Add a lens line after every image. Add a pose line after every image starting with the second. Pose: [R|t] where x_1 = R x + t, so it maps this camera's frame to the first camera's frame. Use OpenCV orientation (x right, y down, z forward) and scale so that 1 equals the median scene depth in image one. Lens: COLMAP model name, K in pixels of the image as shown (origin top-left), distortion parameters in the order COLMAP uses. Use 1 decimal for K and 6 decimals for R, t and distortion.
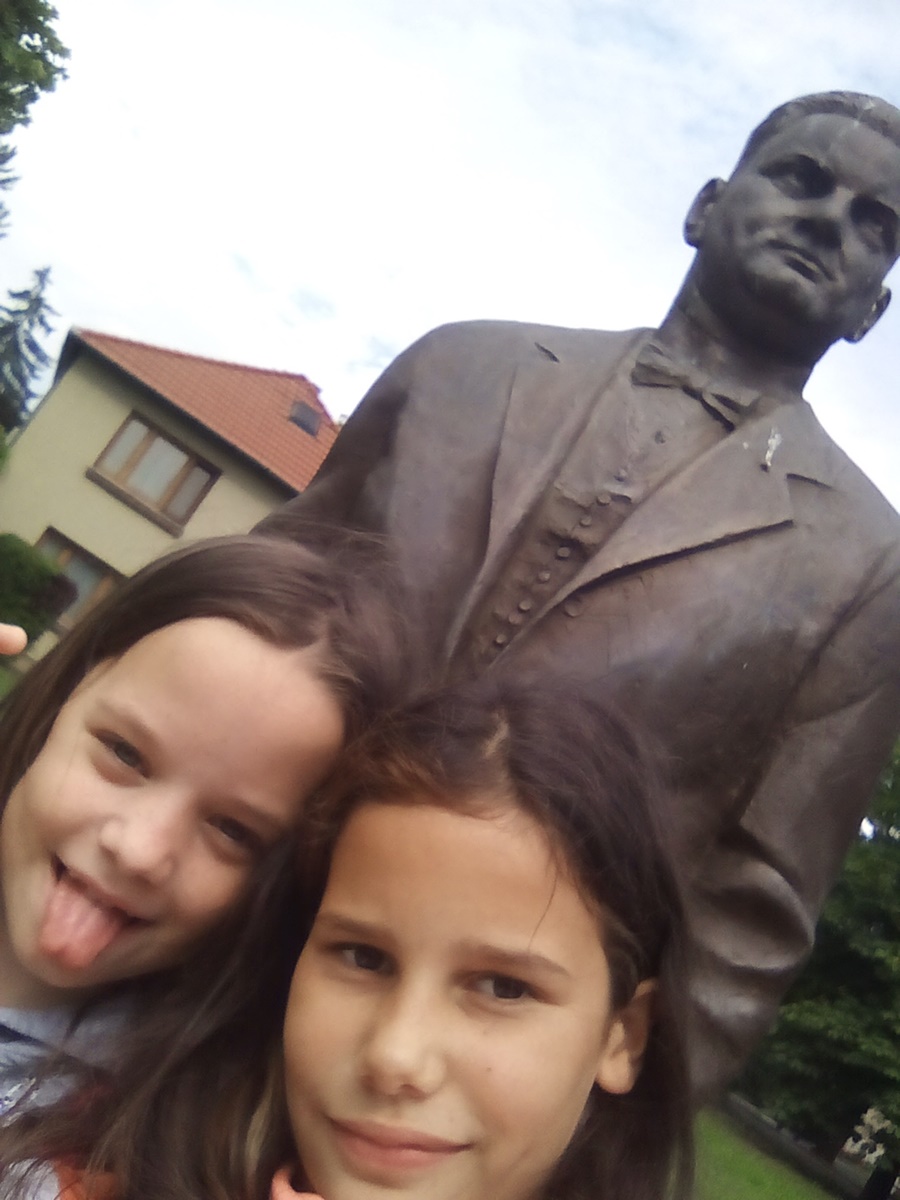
lens RADIAL K [[1283.3, 0, 450.2], [0, 1283.3, 560.9], [0, 0, 1]] dist [0.146276, -0.740724]
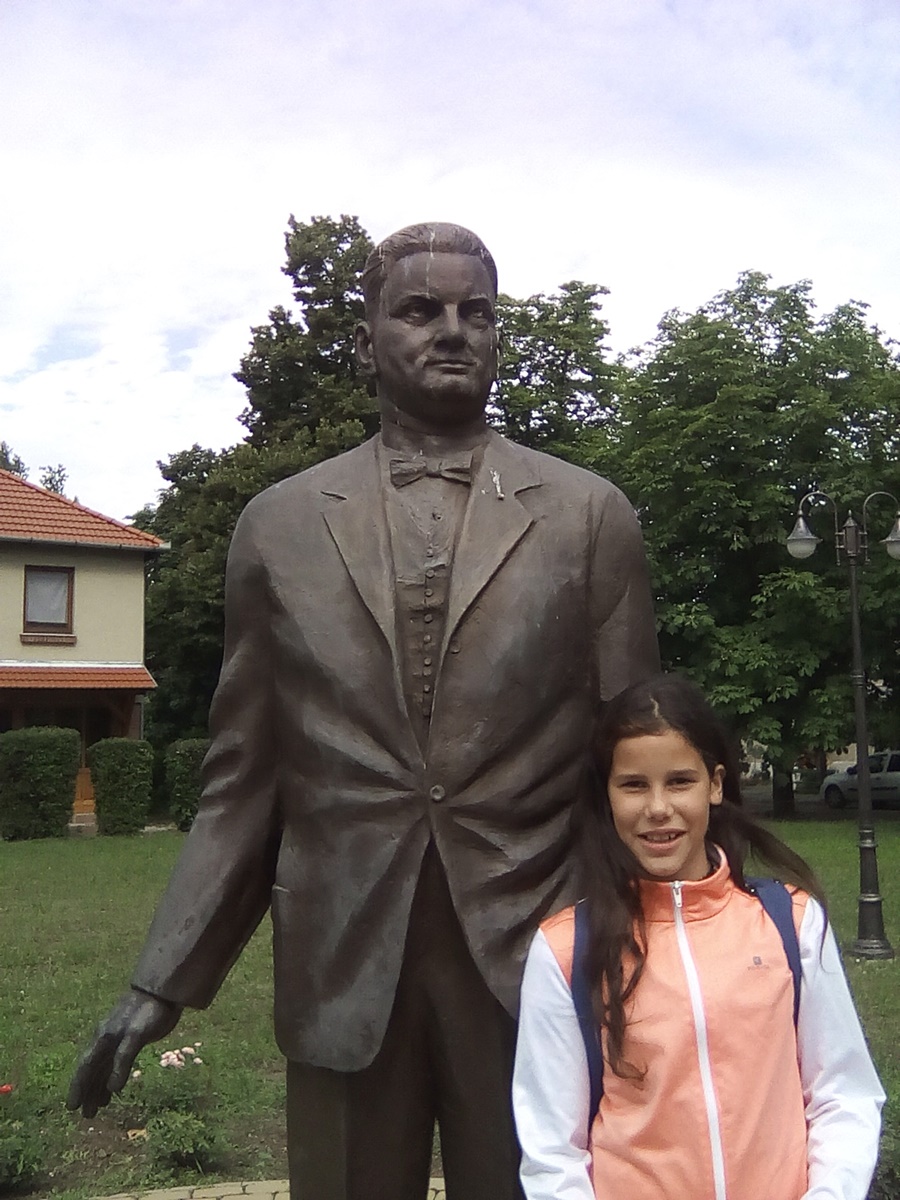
lens RADIAL K [[1267.6, 0, 453.5], [0, 1267.6, 595.1], [0, 0, 1]] dist [0.147385, -0.610079]
pose [[0.828131, -0.535156, 0.166754, -0.125994], [0.506563, 0.841877, 0.186112, -0.294125], [-0.239985, -0.069653, 0.968274, -0.494201]]
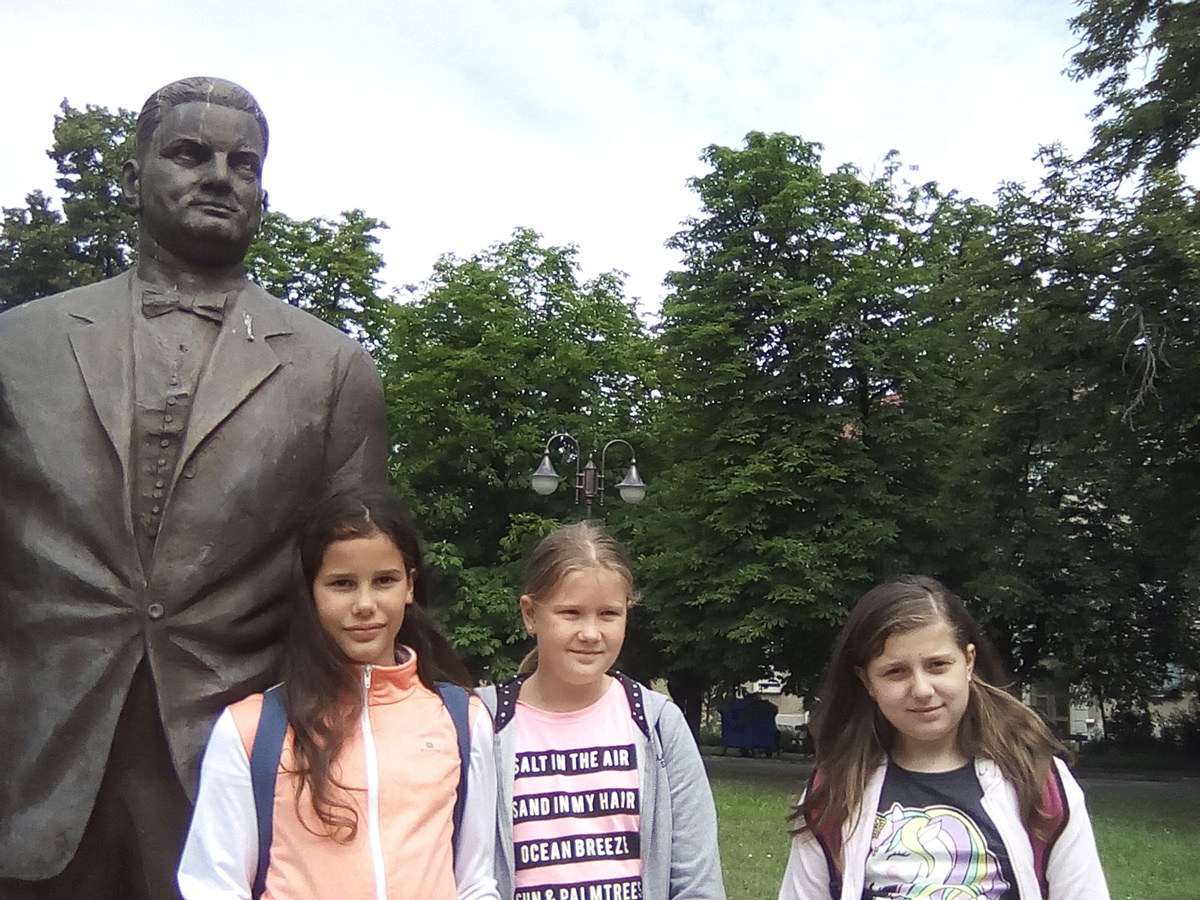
lens RADIAL K [[1271.8, 0, 600.0], [0, 1271.8, 450.0], [0, 0, 1]] dist [0.167135, -0.753693]
pose [[0.781157, -0.437115, 0.445785, -0.200342], [0.354836, 0.898320, 0.259061, -0.214873], [-0.513697, -0.044187, 0.856833, -0.639988]]
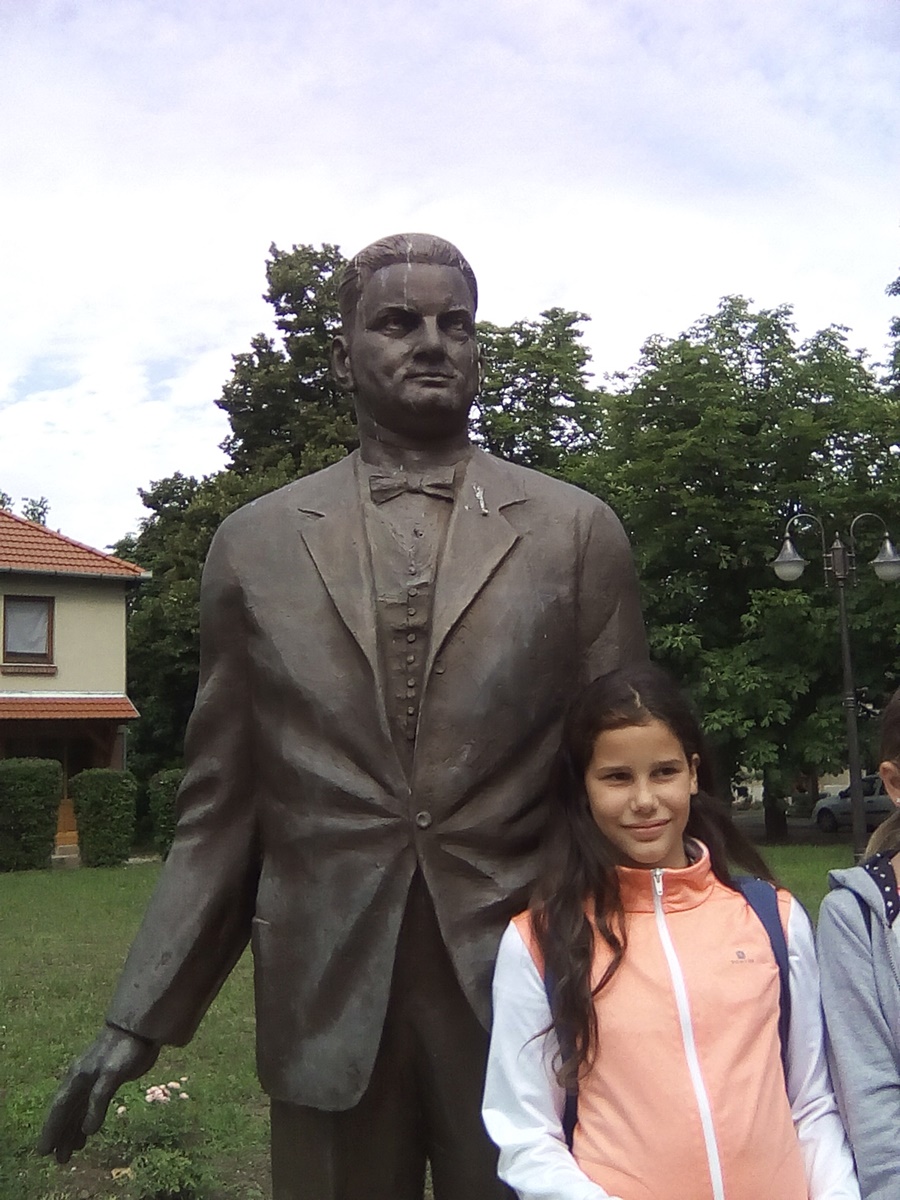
lens RADIAL K [[1271.8, 0, 455.1], [0, 1271.8, 598.6], [0, 0, 1]] dist [0.167135, -0.753693]
pose [[0.821404, -0.538517, 0.187868, -0.123449], [0.511024, 0.841172, 0.176870, -0.276662], [-0.253277, -0.049277, 0.966138, -0.452475]]
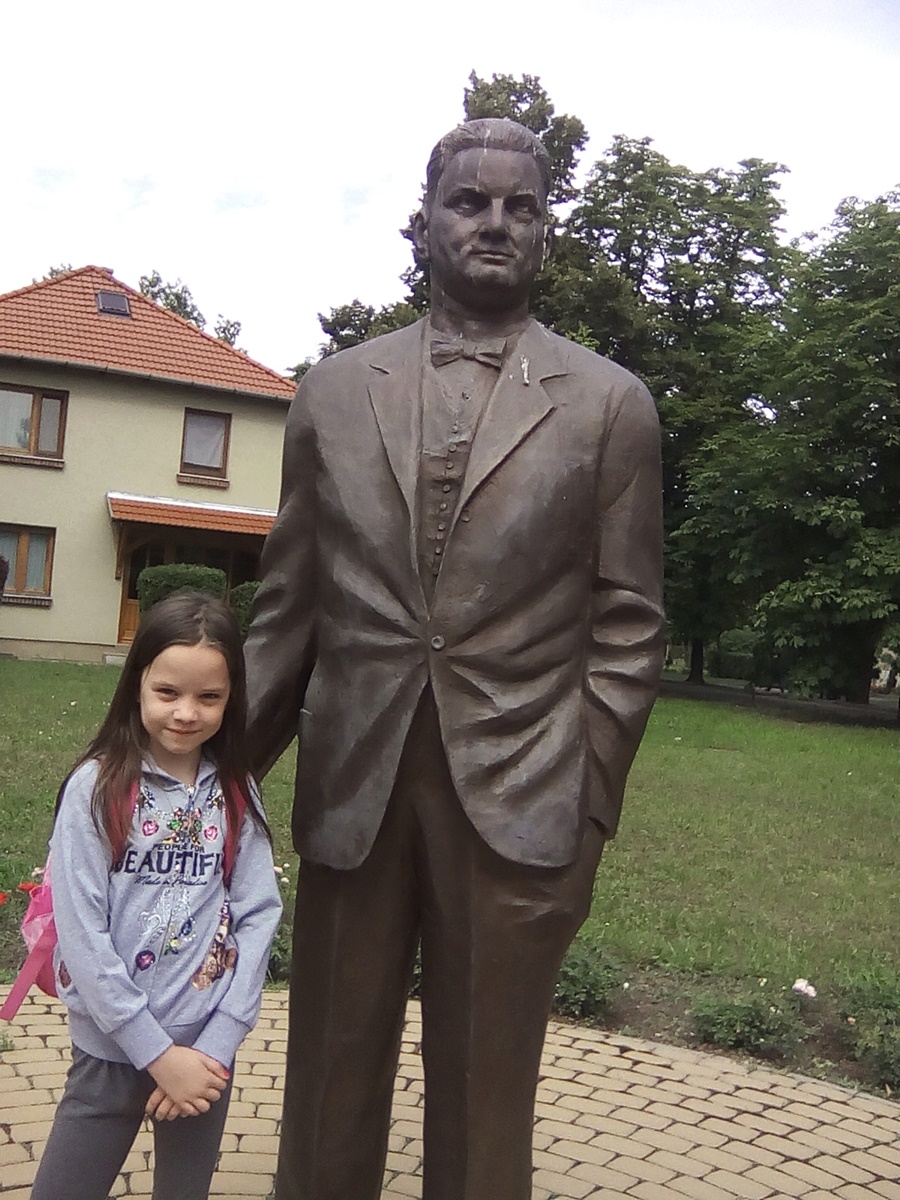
lens RADIAL K [[1271.8, 0, 455.1], [0, 1271.8, 598.6], [0, 0, 1]] dist [0.167135, -0.753693]
pose [[0.885196, -0.465016, 0.013714, 0.004298], [0.451330, 0.865548, 0.217090, -0.240532], [-0.112821, -0.185978, 0.976055, -0.705657]]
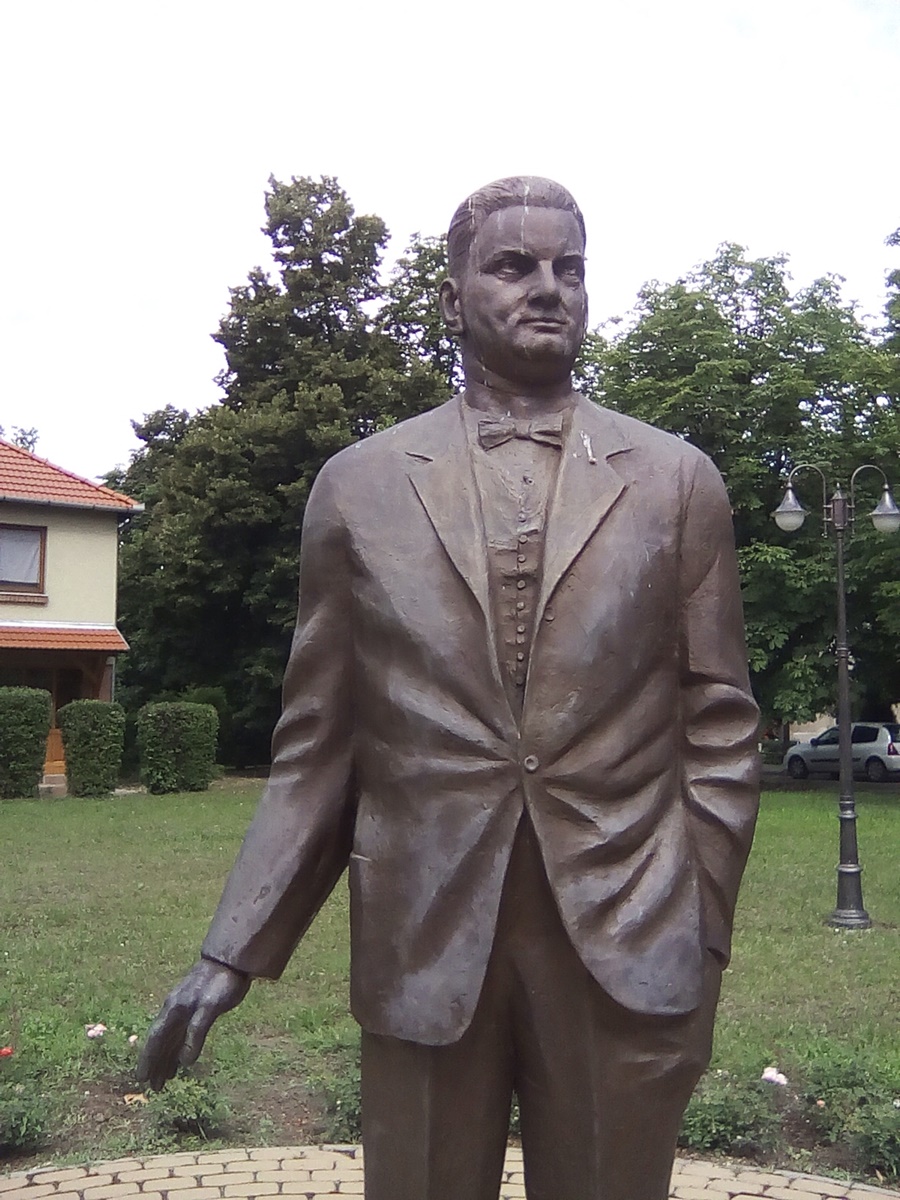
lens RADIAL K [[1263.1, 0, 450.3], [0, 1263.1, 593.8], [0, 0, 1]] dist [0.176883, -0.725582]
pose [[0.832452, -0.525510, 0.175679, -0.245662], [0.486979, 0.845125, 0.220489, -0.359645], [-0.264339, -0.097994, 0.959438, -0.415161]]
